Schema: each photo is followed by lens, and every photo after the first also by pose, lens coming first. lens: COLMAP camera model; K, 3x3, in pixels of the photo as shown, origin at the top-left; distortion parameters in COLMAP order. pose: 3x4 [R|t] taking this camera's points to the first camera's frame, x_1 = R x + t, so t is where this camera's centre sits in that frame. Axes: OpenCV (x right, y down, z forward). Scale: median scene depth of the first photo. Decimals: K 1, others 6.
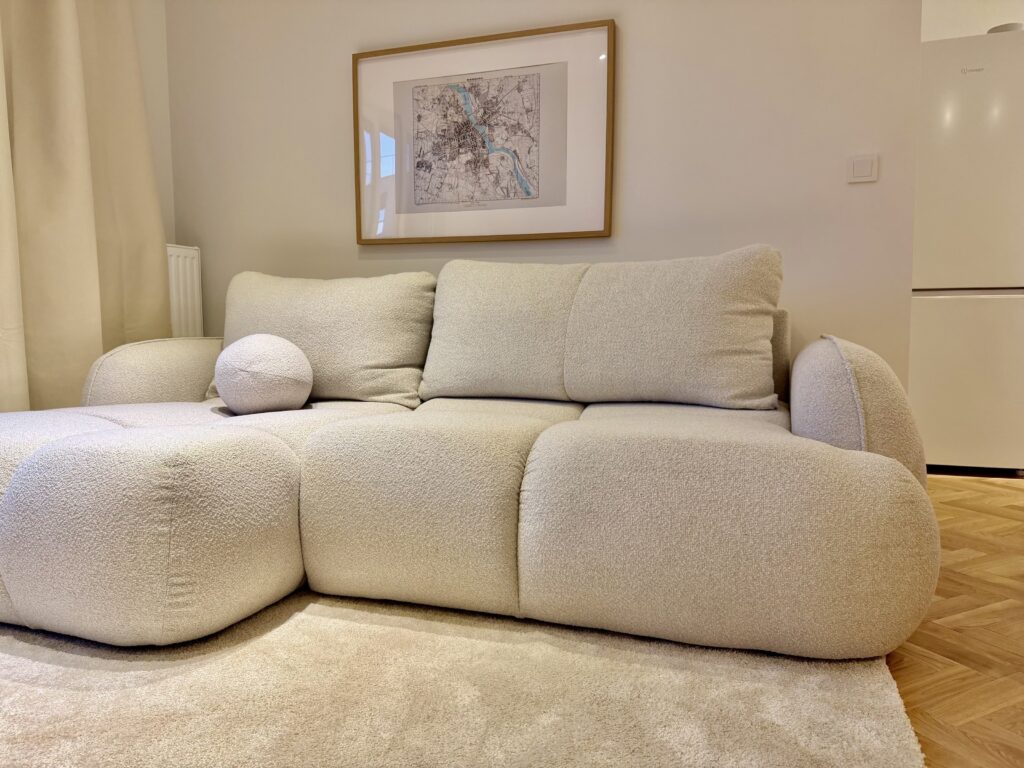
lens RADIAL K [[778.6, 0, 512.0], [0, 778.6, 384.0], [0, 0, 1]] dist [0.030619, -0.005632]
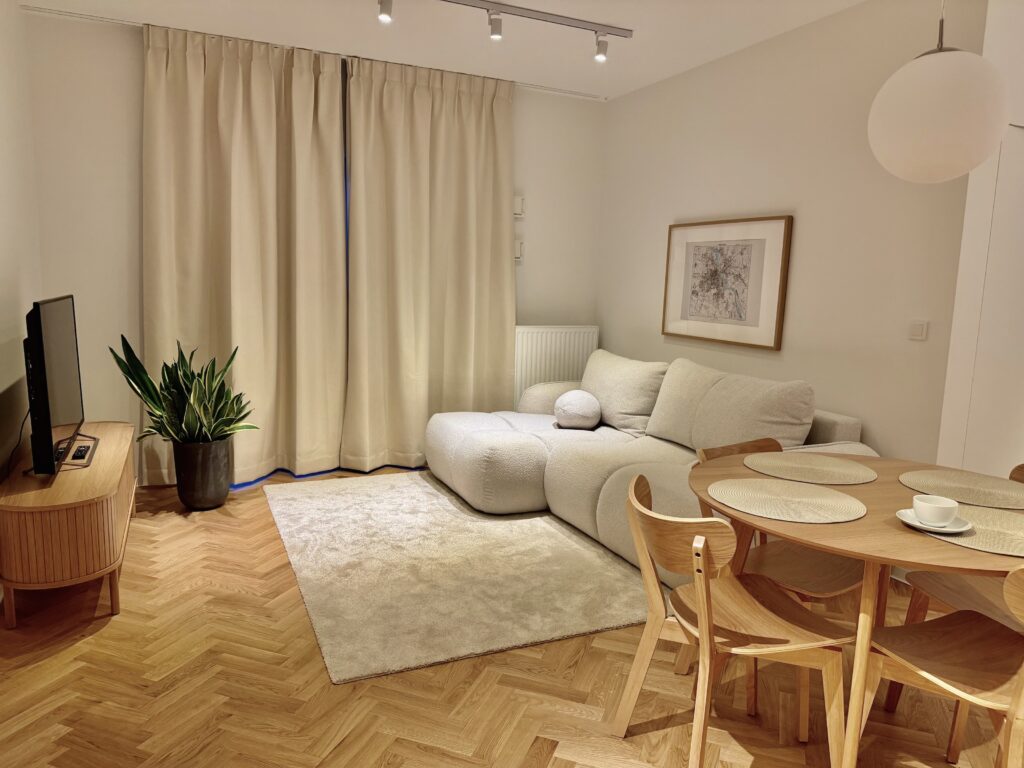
lens RADIAL K [[722.2, 0, 512.0], [0, 722.2, 384.0], [0, 0, 1]] dist [0.000486, 0.001886]
pose [[0.727062, 0.117664, -0.676414, 0.708006], [-0.089357, 0.993042, 0.076695, -0.178606], [0.680732, 0.004681, 0.732518, -0.423993]]
